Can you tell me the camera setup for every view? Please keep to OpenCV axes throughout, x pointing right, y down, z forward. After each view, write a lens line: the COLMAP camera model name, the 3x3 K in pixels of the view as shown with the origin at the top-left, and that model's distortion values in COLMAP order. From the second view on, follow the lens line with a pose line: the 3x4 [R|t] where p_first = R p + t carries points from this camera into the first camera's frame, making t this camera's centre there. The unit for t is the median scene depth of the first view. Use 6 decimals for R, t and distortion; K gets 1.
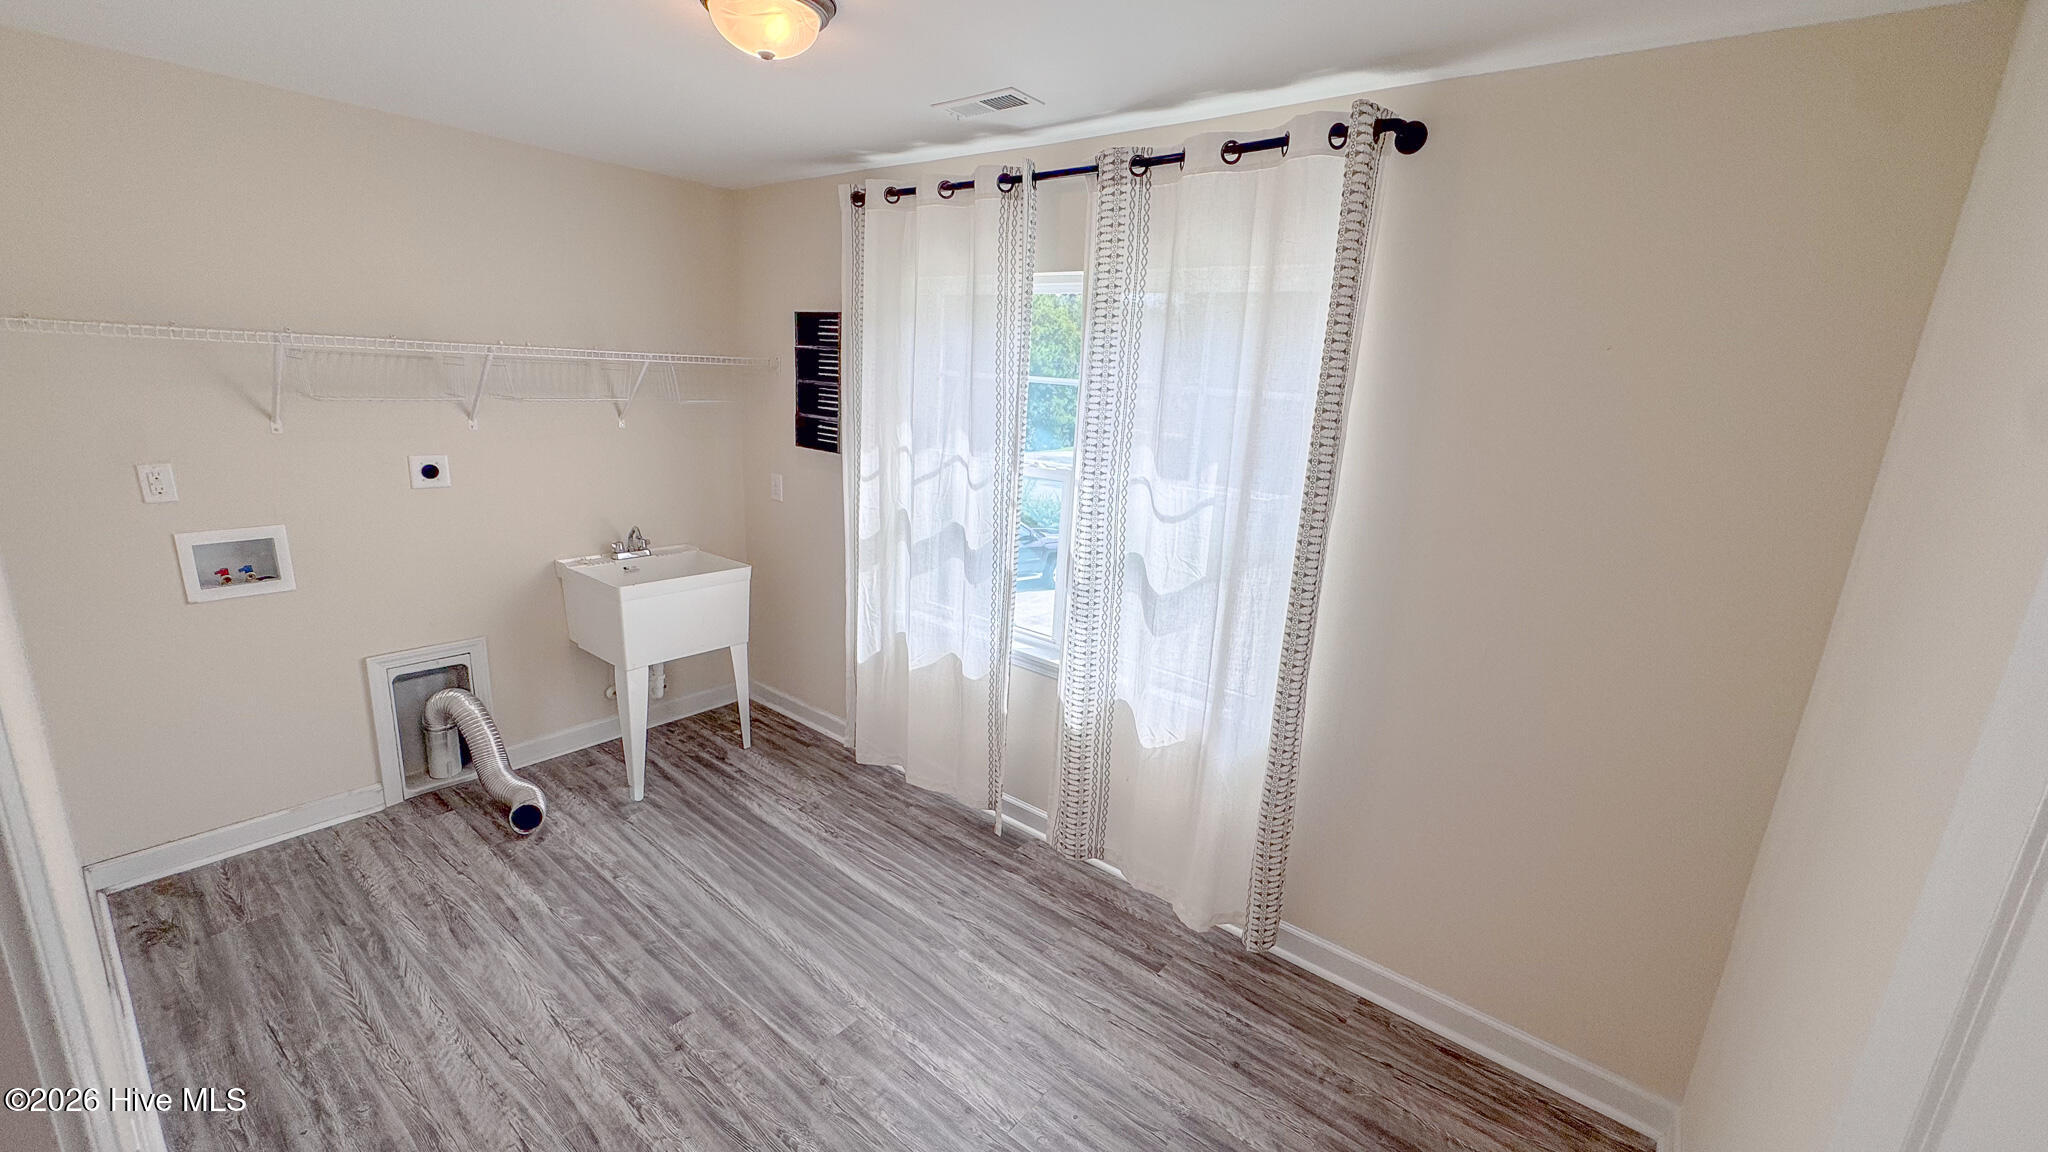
lens RADIAL K [[813.2, 0, 1024.0], [0, 813.2, 576.0], [0, 0, 1]] dist [-0.002723, 0.000498]
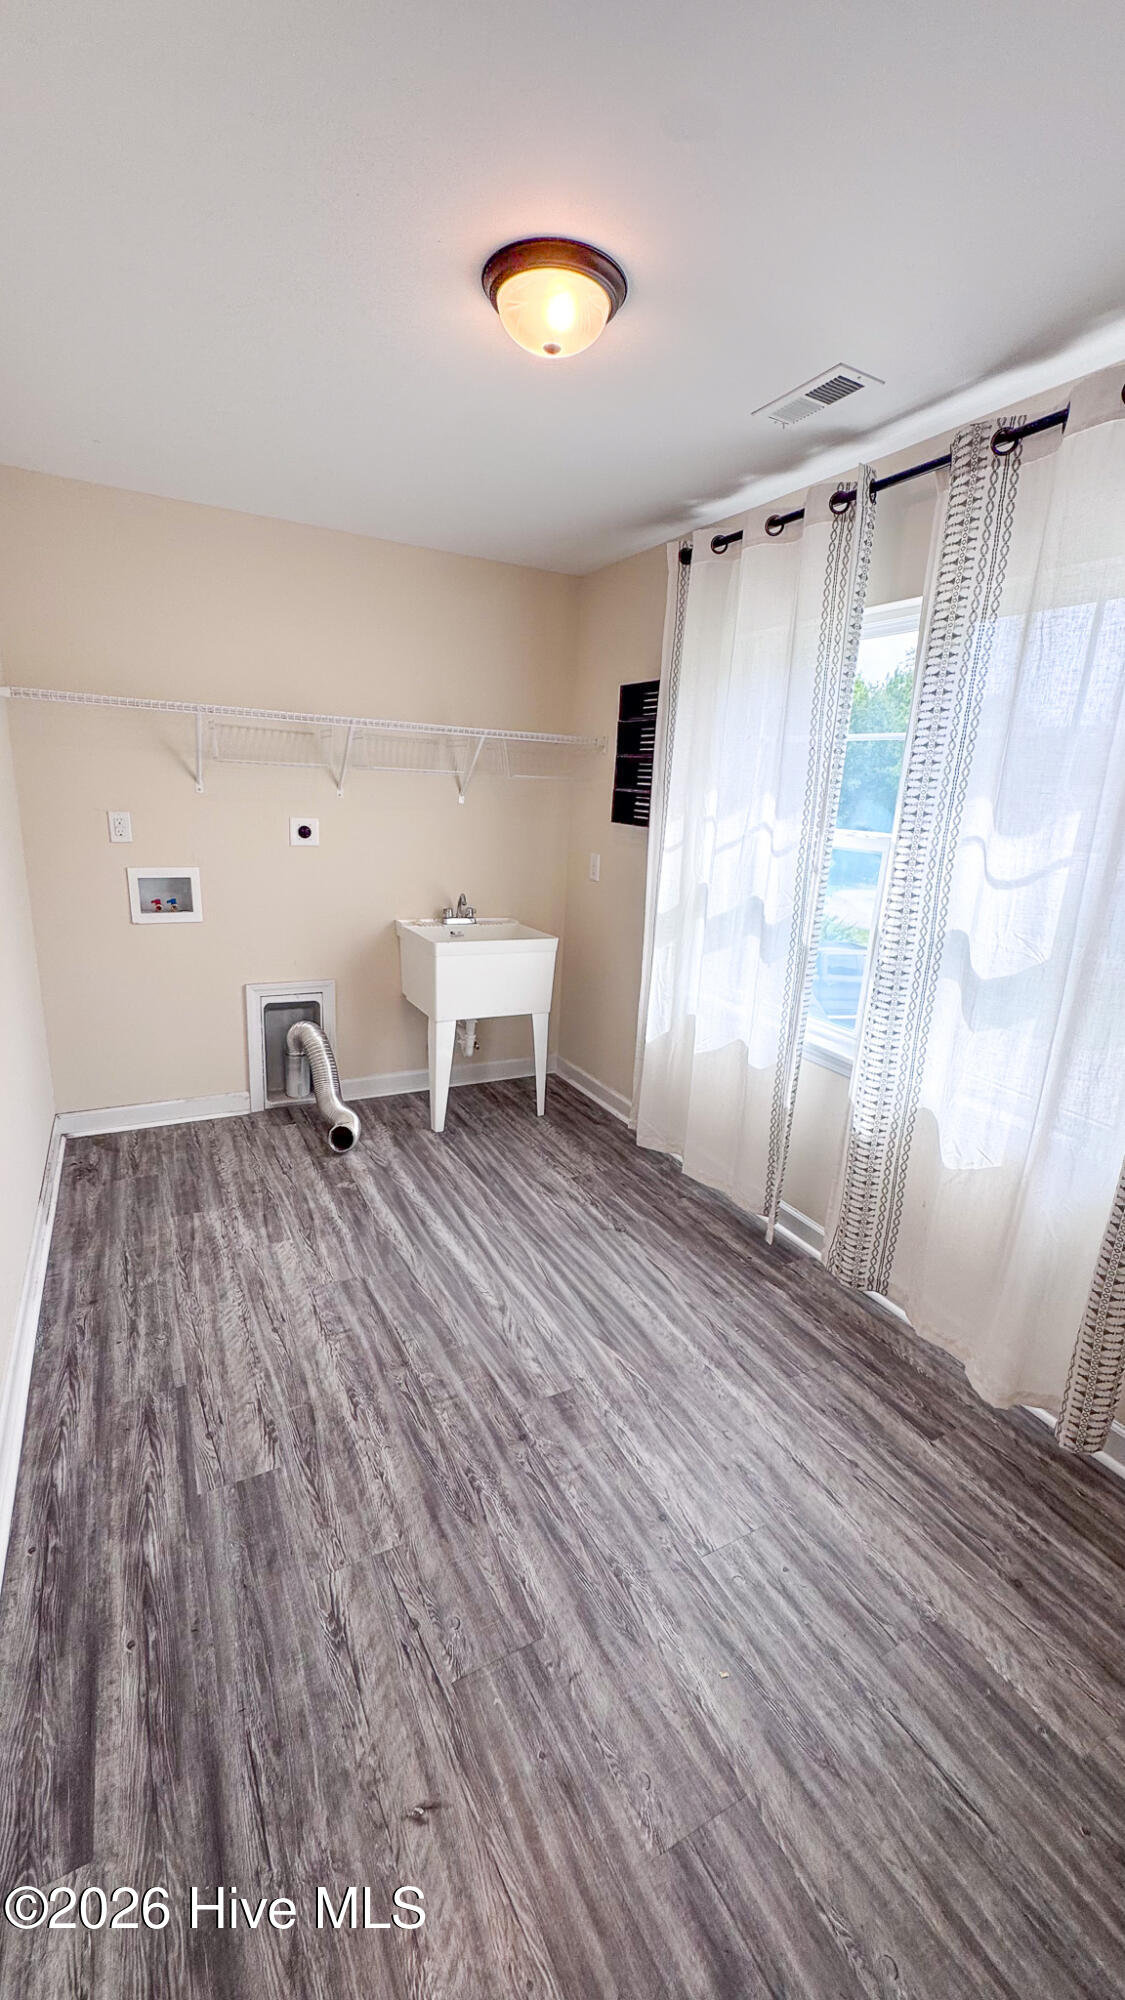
lens RADIAL K [[794.1, 0, 561.1], [0, 794.1, 1000.1], [0, 0, 1]] dist [-0.002723, 0.000498]
pose [[0.918426, 0.095695, -0.383844, 0.082135], [-0.098043, 0.995091, 0.013497, 0.070627], [0.383251, 0.025237, 0.923299, 0.106831]]
